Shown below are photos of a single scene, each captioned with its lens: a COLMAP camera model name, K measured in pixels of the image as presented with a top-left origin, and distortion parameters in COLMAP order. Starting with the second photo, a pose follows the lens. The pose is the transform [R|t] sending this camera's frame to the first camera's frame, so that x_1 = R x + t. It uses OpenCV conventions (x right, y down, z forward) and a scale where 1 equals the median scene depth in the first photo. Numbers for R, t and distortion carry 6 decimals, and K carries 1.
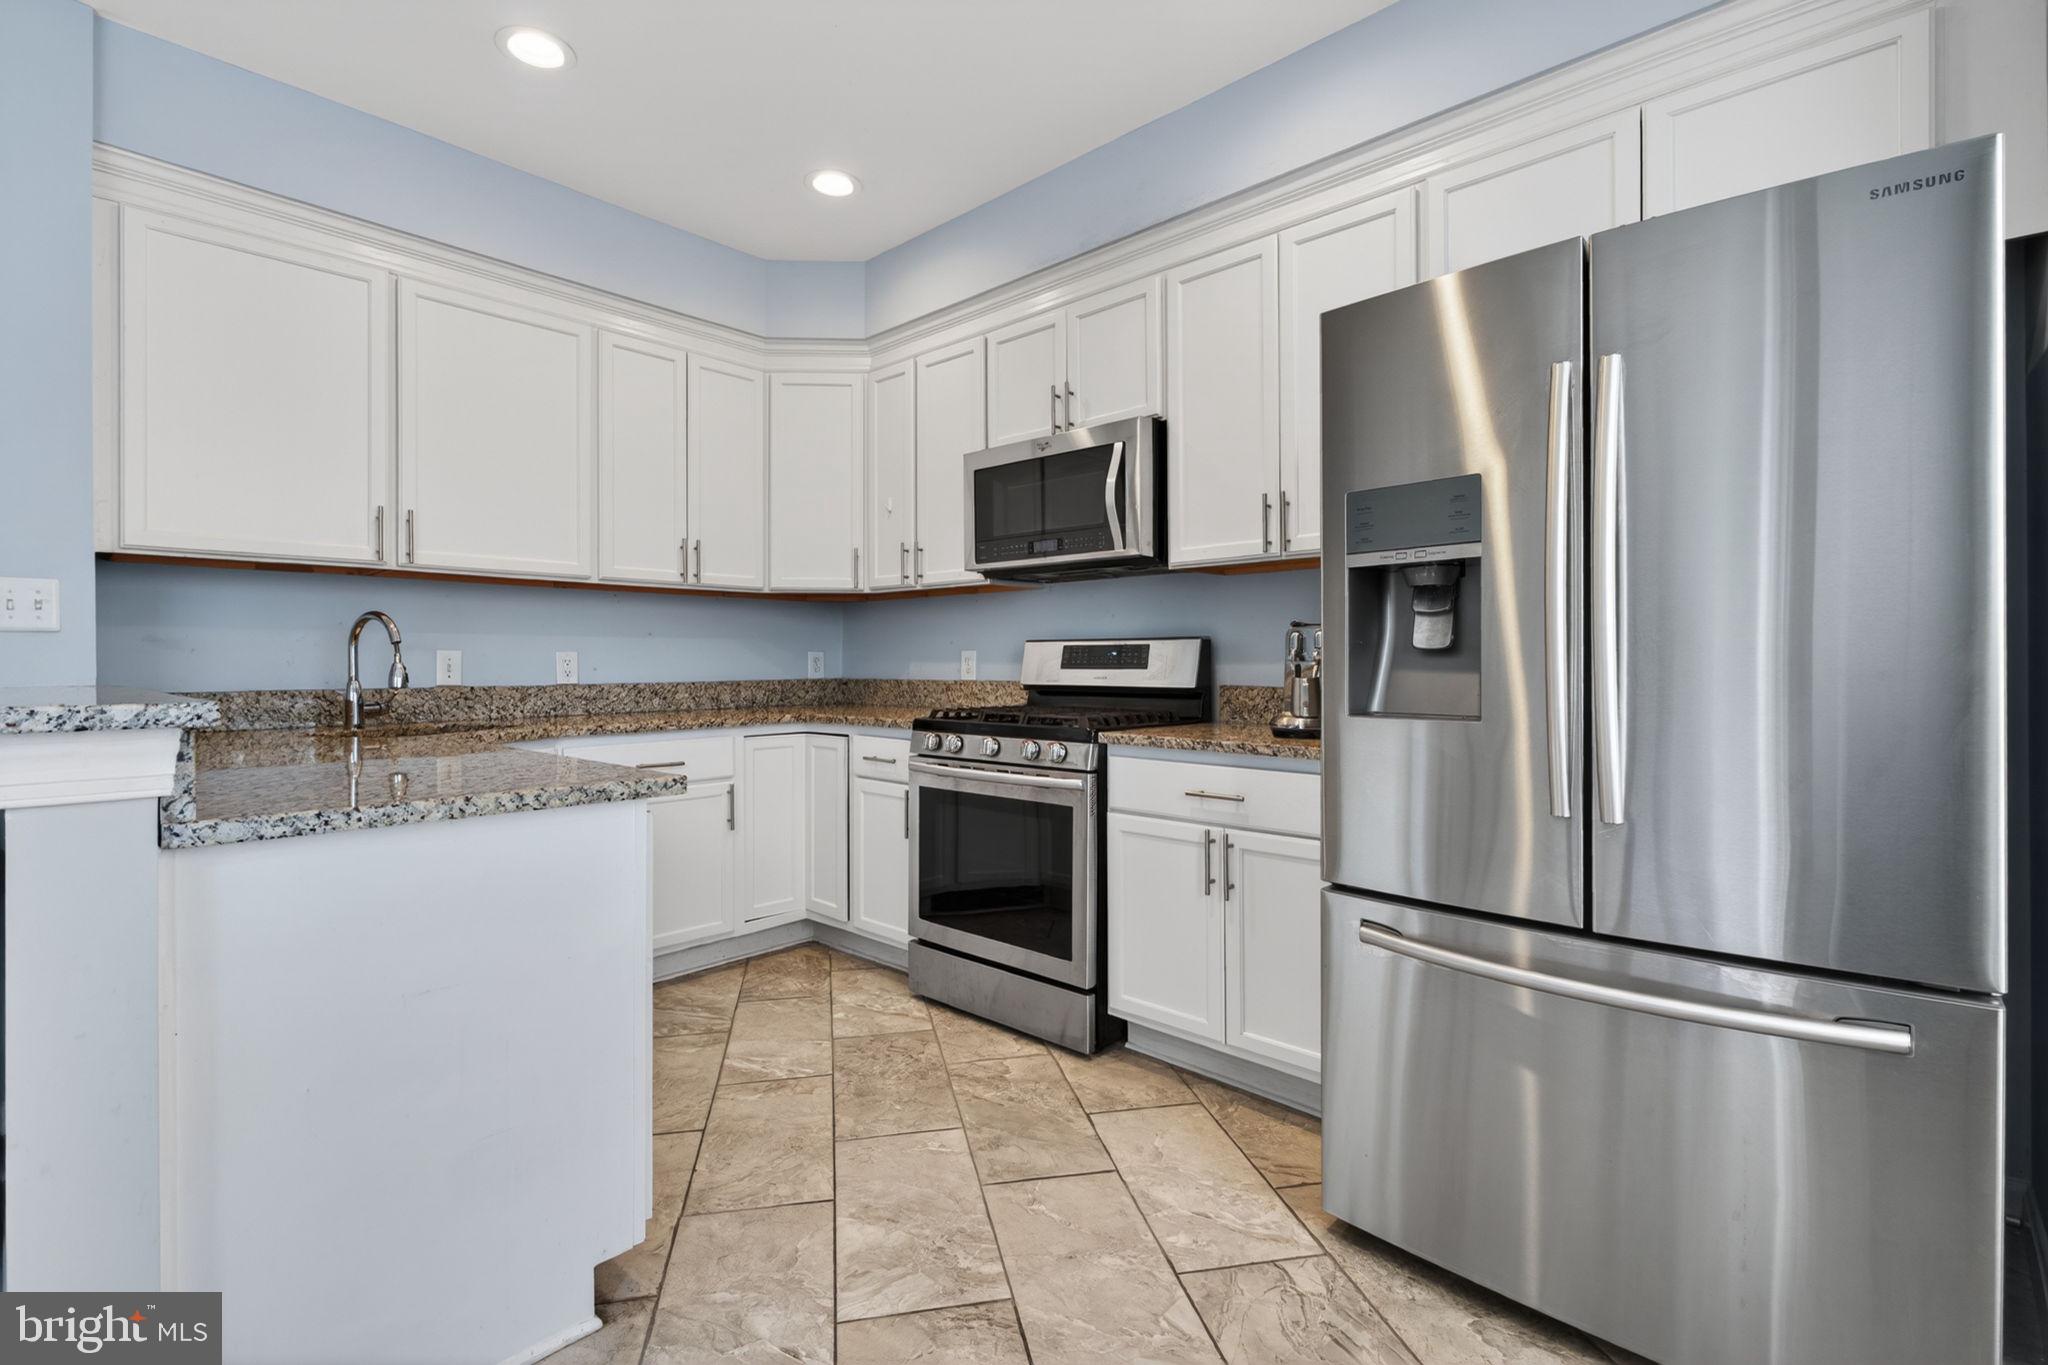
lens RADIAL K [[915.4, 0, 1023.8], [0, 915.4, 664.4], [0, 0, 1]] dist [-0.003876, -0.000296]
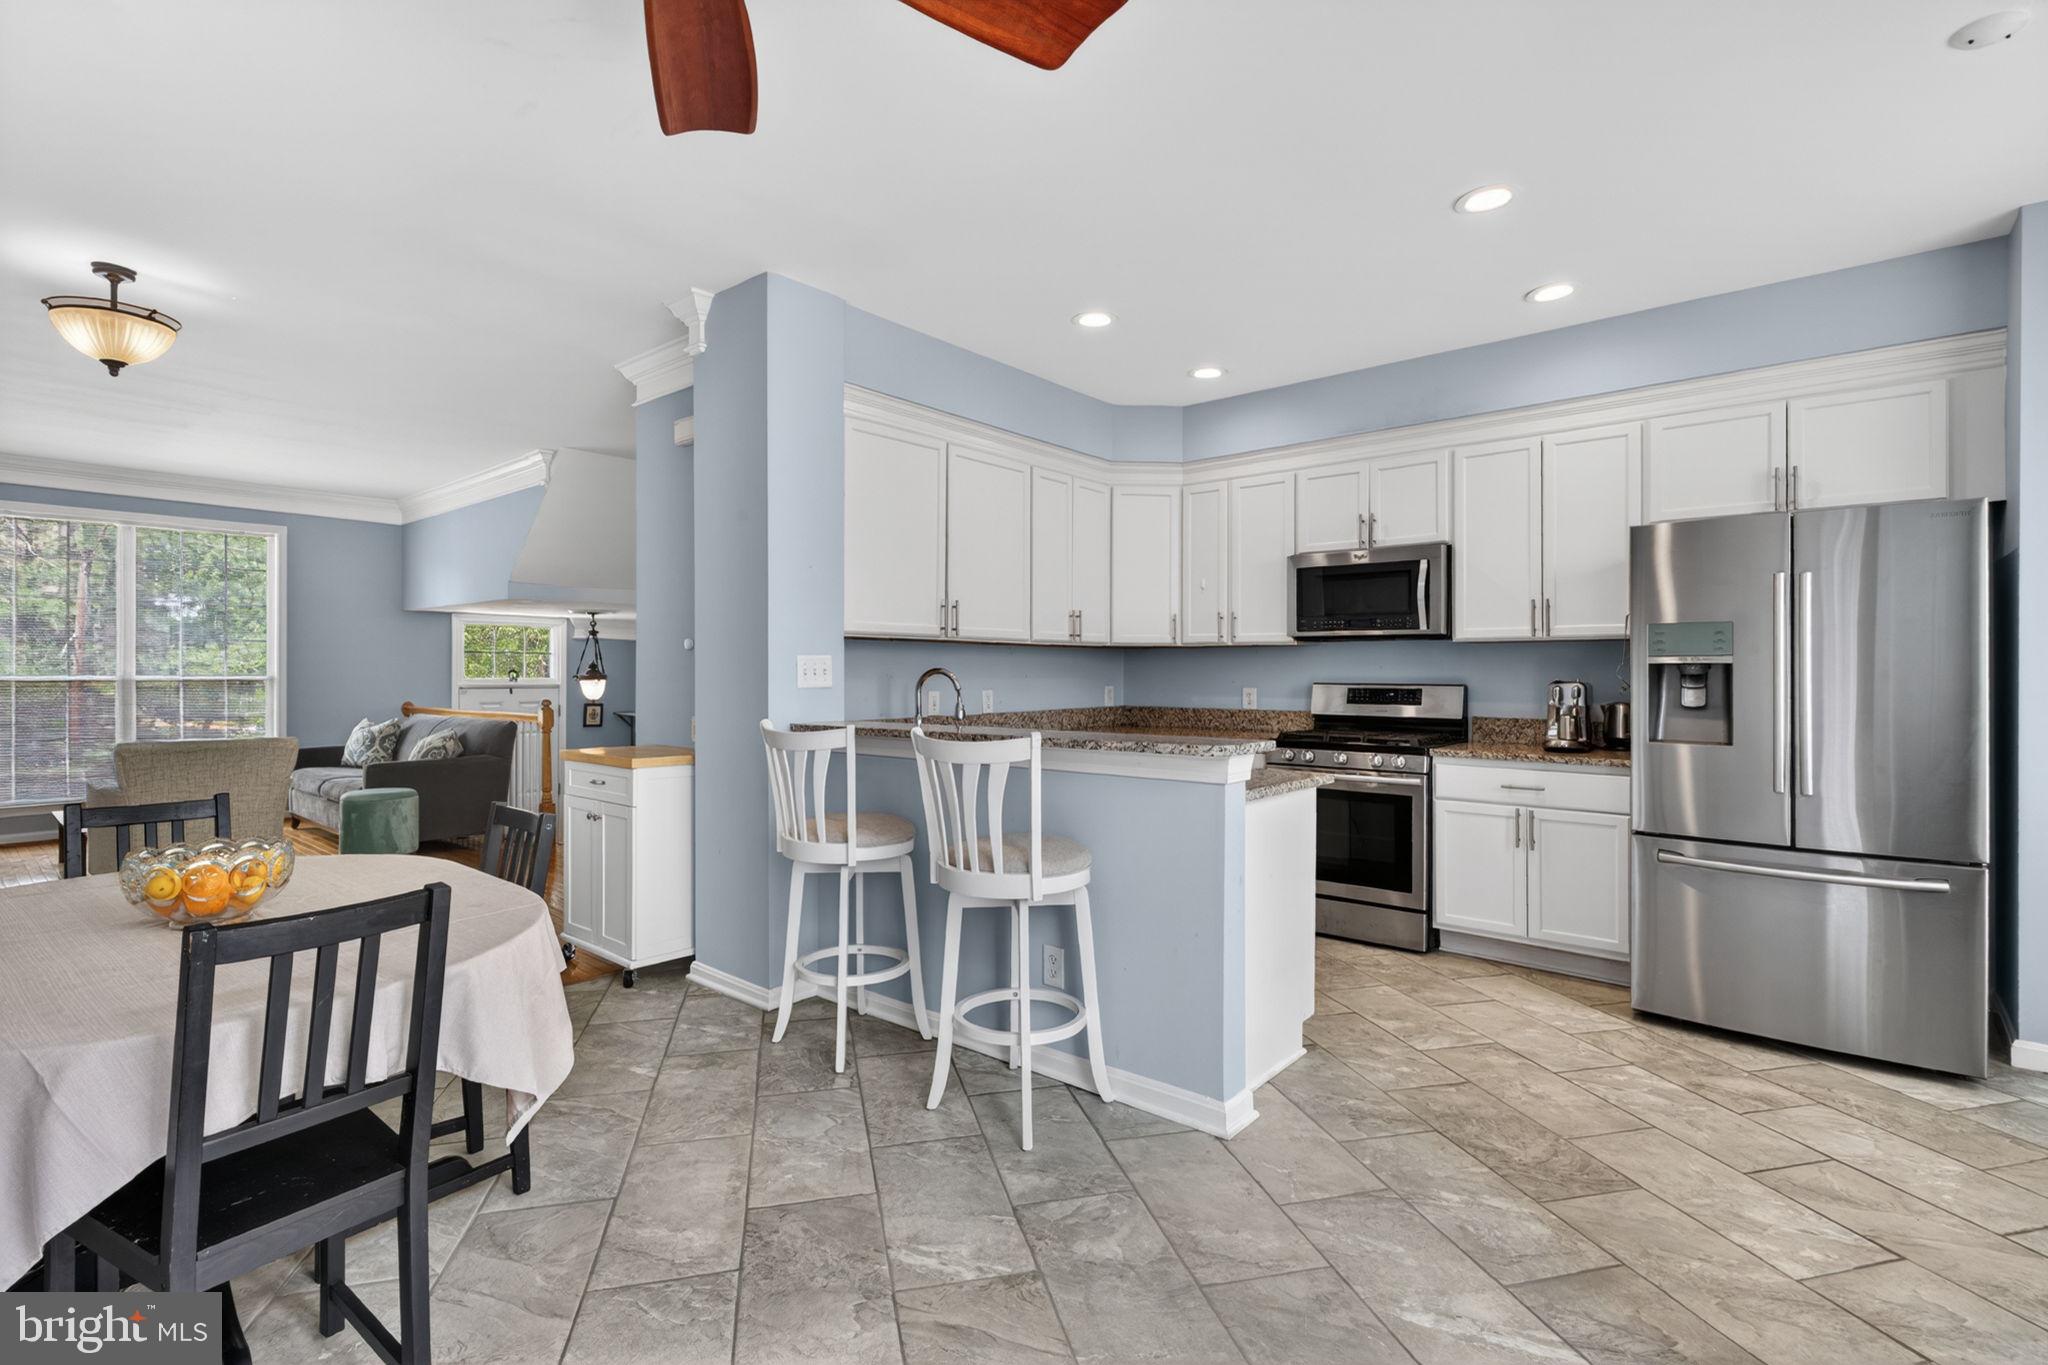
lens RADIAL K [[934.0, 0, 1035.5], [0, 934.0, 668.8], [0, 0, 1]] dist [-0.000709, -0.000265]
pose [[0.998988, 0.003089, 0.044874, -0.608946], [-0.002916, 0.999988, -0.003928, -0.050871], [-0.044885, 0.003793, 0.998985, -0.529941]]
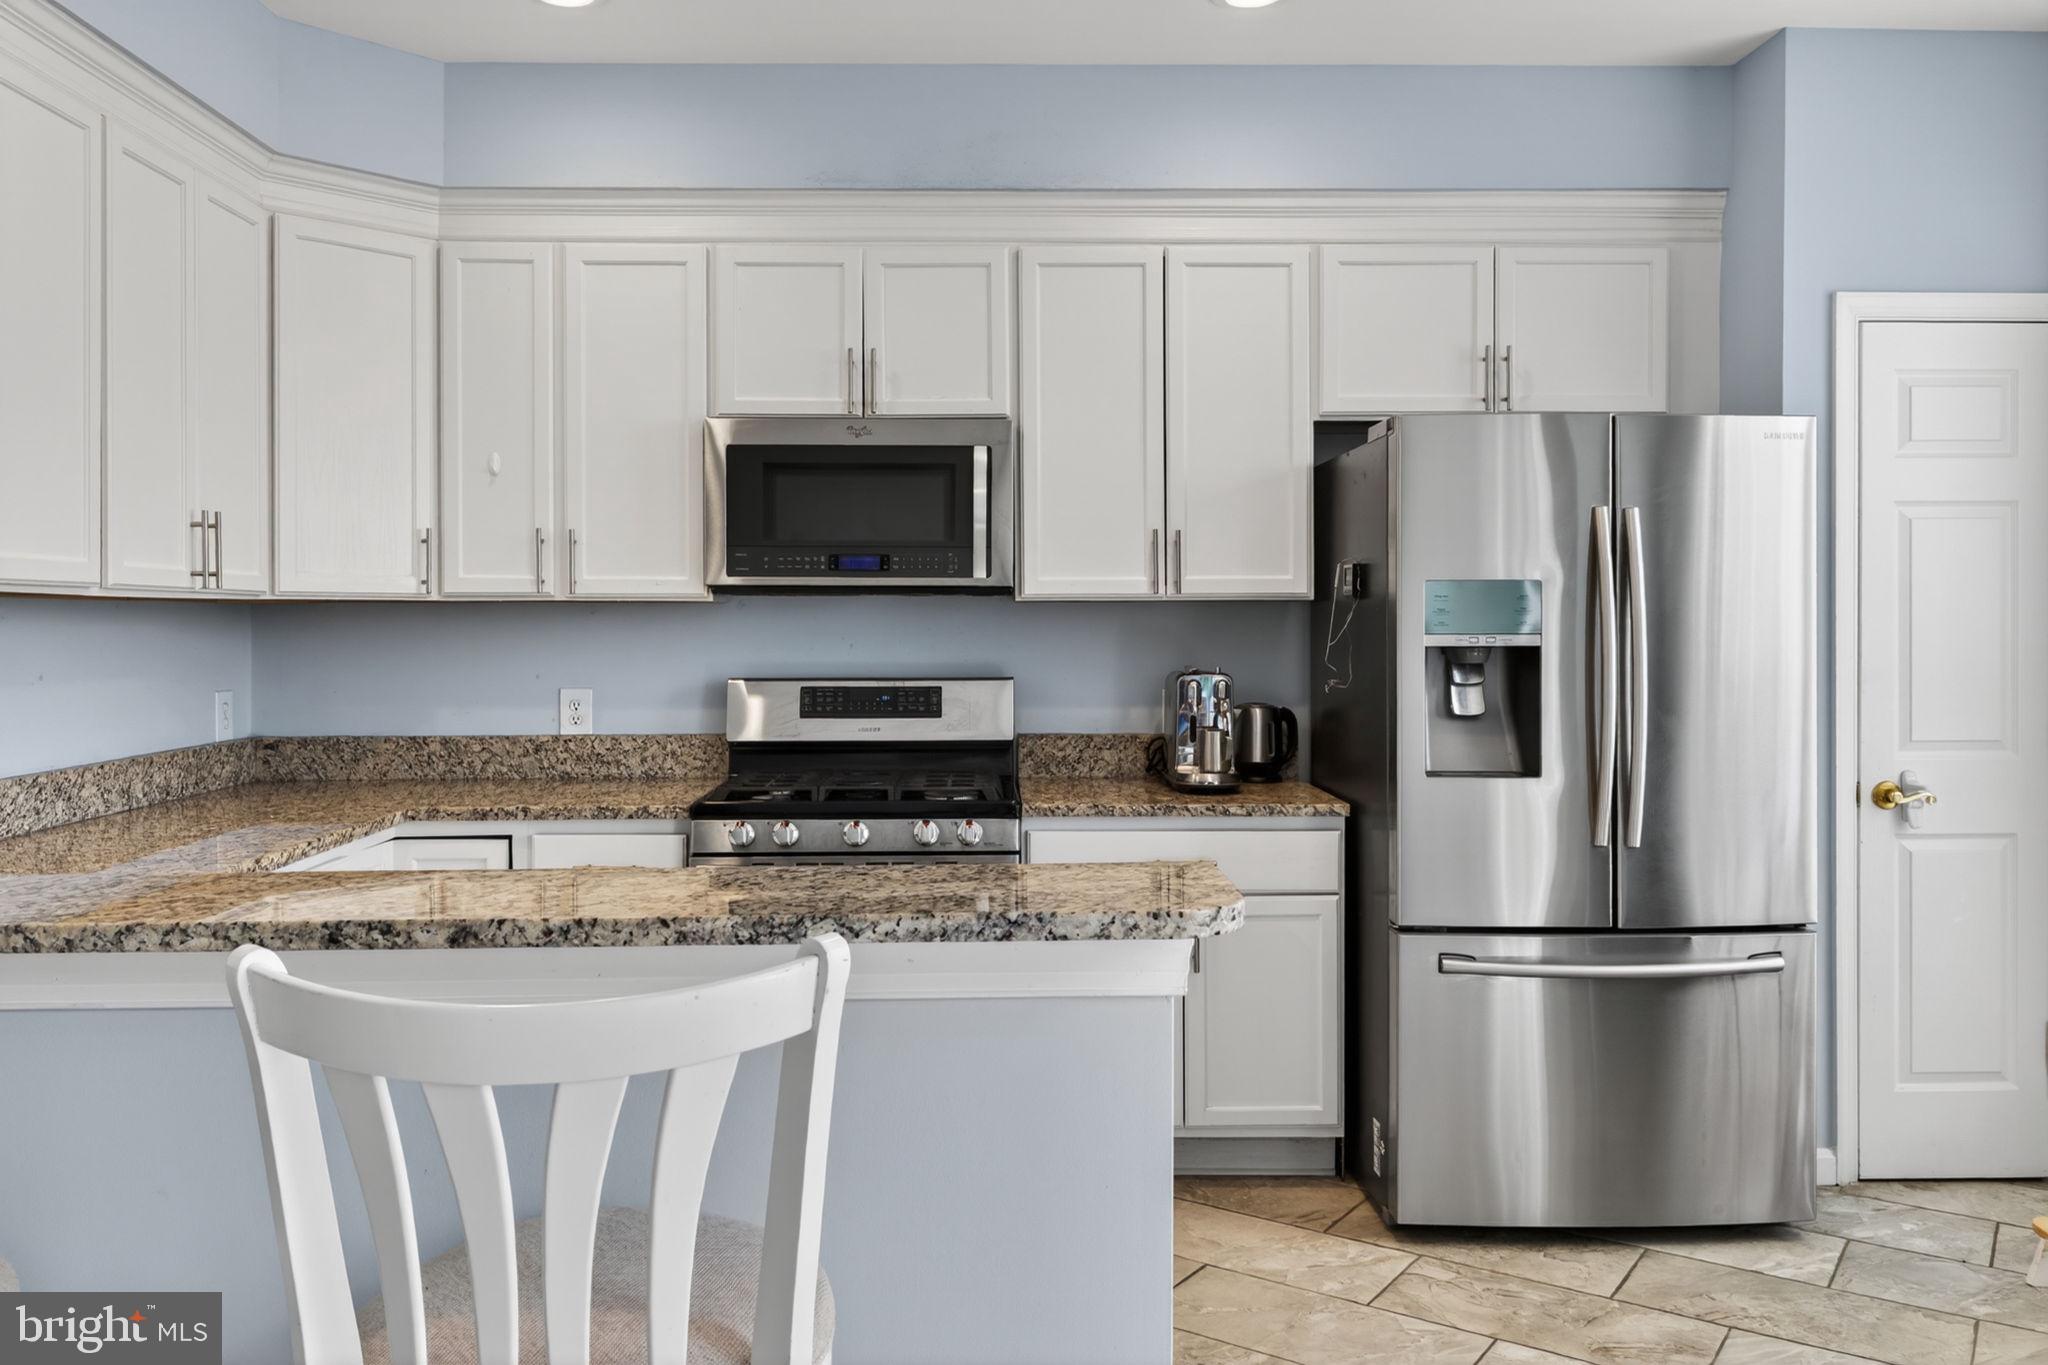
lens RADIAL K [[1546.2, 0, 1023.2], [0, 1546.2, 637.5], [0, 0, 1]] dist [-0.000061, 0.001250]
pose [[0.722677, -0.004709, 0.691169, -0.811009], [0.002637, 0.999988, 0.004056, -0.076177], [-0.691180, -0.001108, 0.722681, -0.023296]]
